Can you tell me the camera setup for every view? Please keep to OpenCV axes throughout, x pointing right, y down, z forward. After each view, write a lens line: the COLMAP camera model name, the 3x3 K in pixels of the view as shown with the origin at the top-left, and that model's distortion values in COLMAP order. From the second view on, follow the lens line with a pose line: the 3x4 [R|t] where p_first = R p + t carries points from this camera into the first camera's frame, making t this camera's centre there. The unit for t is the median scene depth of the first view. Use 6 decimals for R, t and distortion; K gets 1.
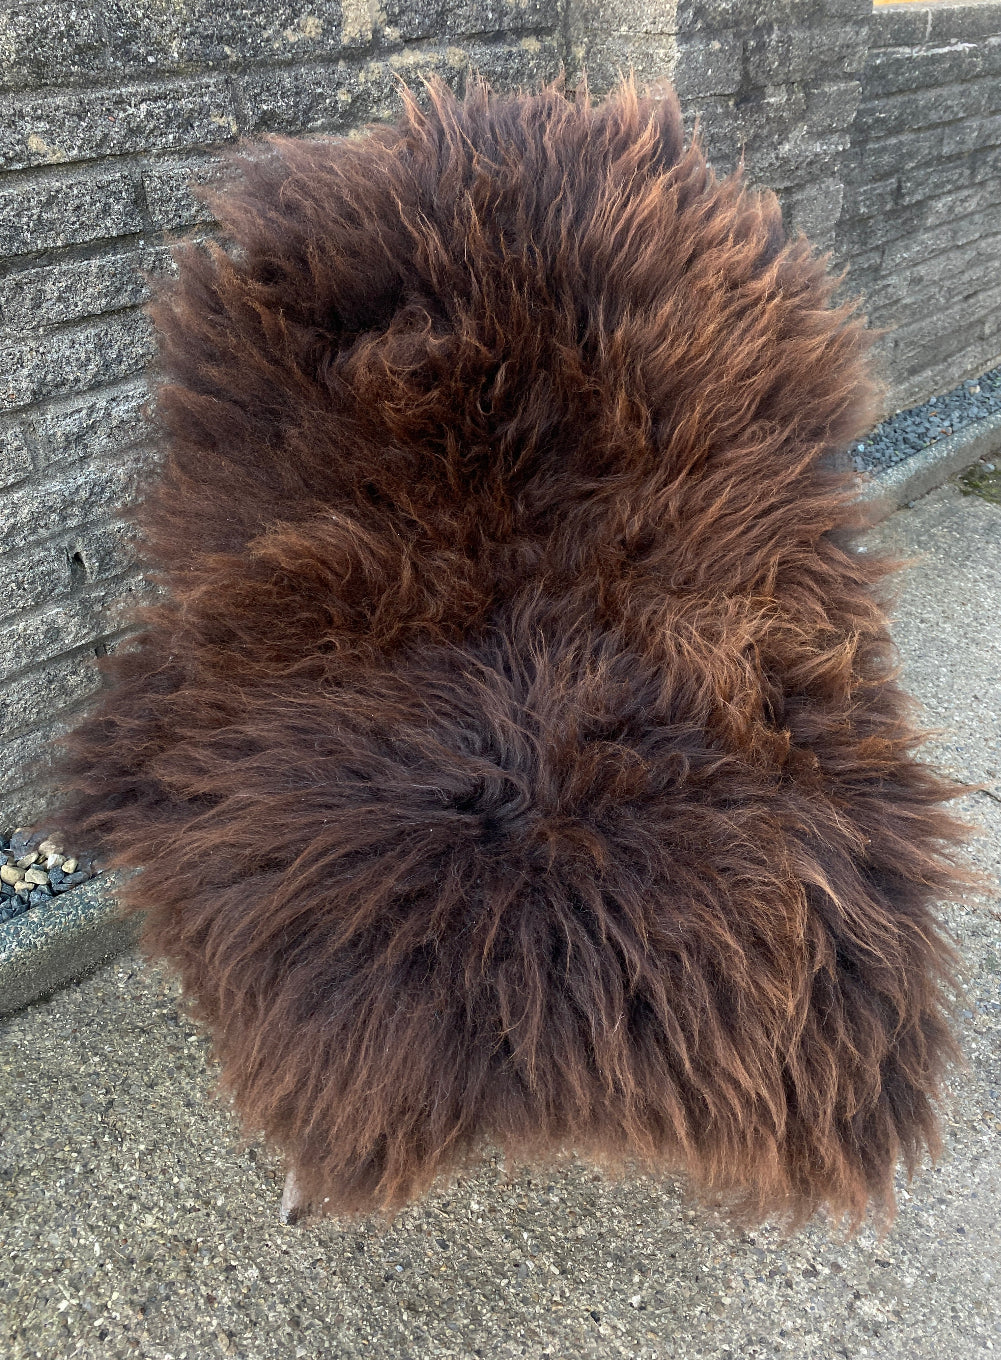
lens RADIAL K [[1144.5, 0, 582.9], [0, 1144.5, 657.5], [0, 0, 1]] dist [0.030862, -0.035181]
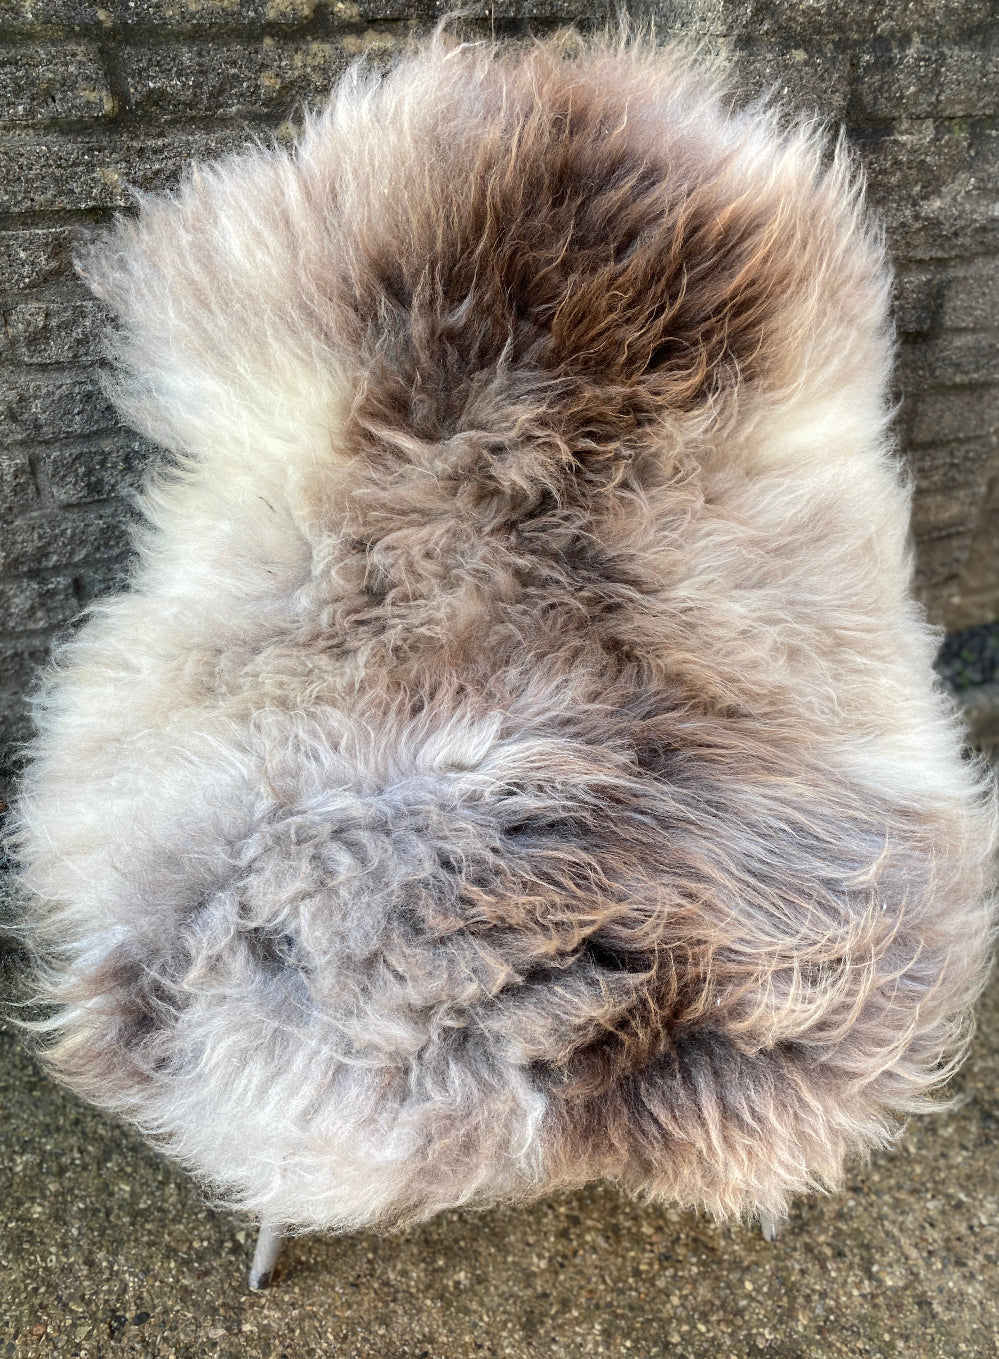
lens RADIAL K [[1254.5, 0, 582.6], [0, 1254.5, 718.5], [0, 0, 1]] dist [0.029435, -0.031843]
pose [[0.911413, 0.245934, -0.329913, 0.417478], [-0.245827, 0.968370, 0.042754, -0.135343], [0.329993, 0.042135, 0.943043, 0.232192]]
